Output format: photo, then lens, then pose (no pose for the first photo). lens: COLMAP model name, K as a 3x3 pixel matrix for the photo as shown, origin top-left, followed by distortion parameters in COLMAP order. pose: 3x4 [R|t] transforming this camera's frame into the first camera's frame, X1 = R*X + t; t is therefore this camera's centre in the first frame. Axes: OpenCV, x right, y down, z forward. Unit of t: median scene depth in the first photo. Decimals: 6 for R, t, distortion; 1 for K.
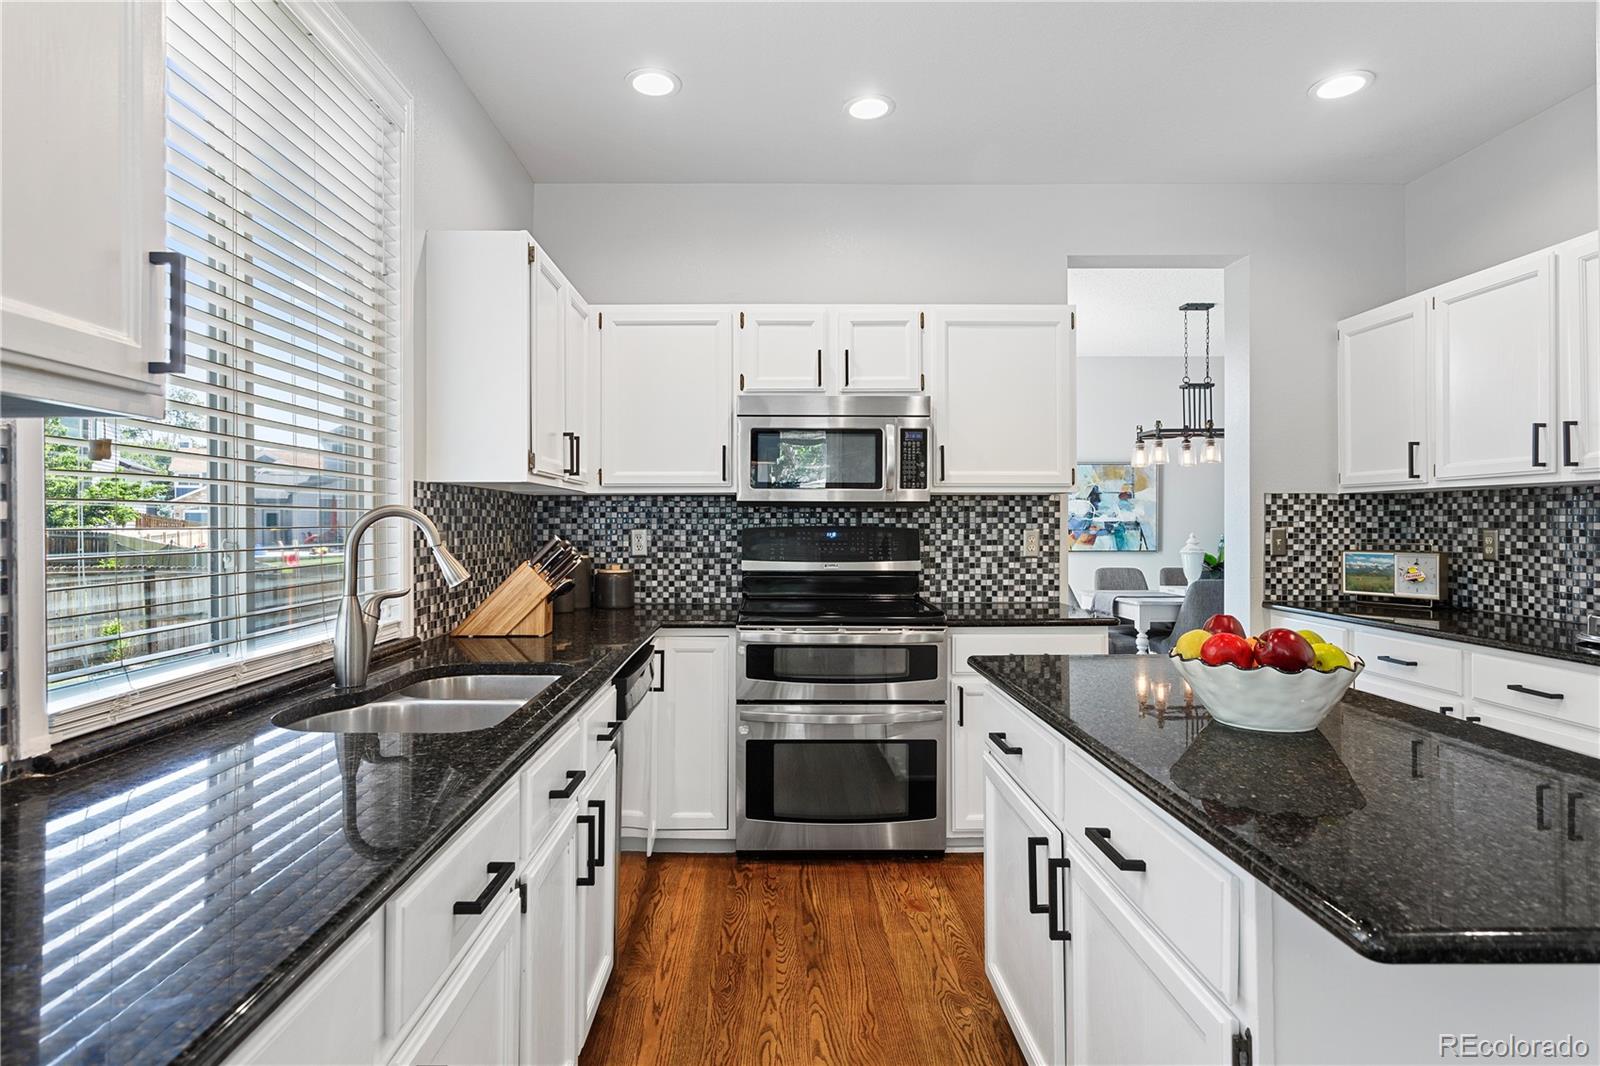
lens RADIAL K [[850.0, 0, 795.2], [0, 850.0, 523.7], [0, 0, 1]] dist [-0.002884, 0.001055]
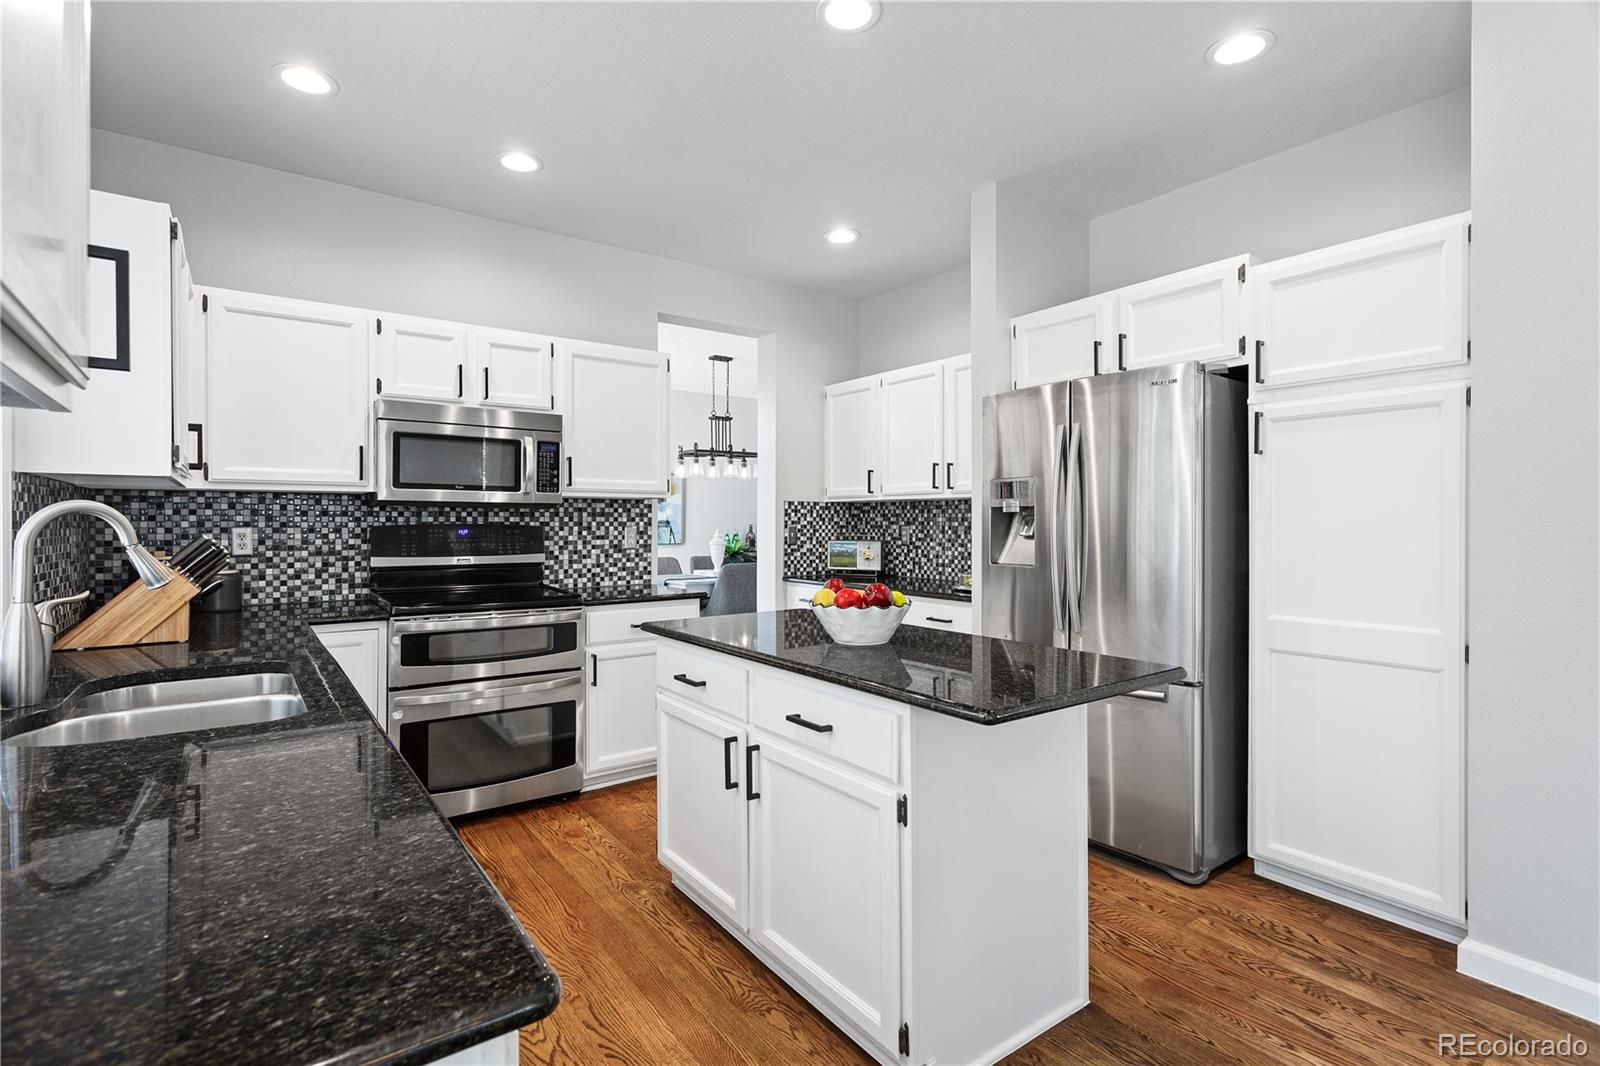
lens RADIAL K [[764.6, 0, 802.4], [0, 764.6, 529.8], [0, 0, 1]] dist [0.002005, 0.001649]
pose [[0.809302, -0.004648, 0.587374, -0.181411], [-0.001012, 0.999956, 0.009306, 0.000574], [-0.587391, -0.008126, 0.809262, -0.061783]]
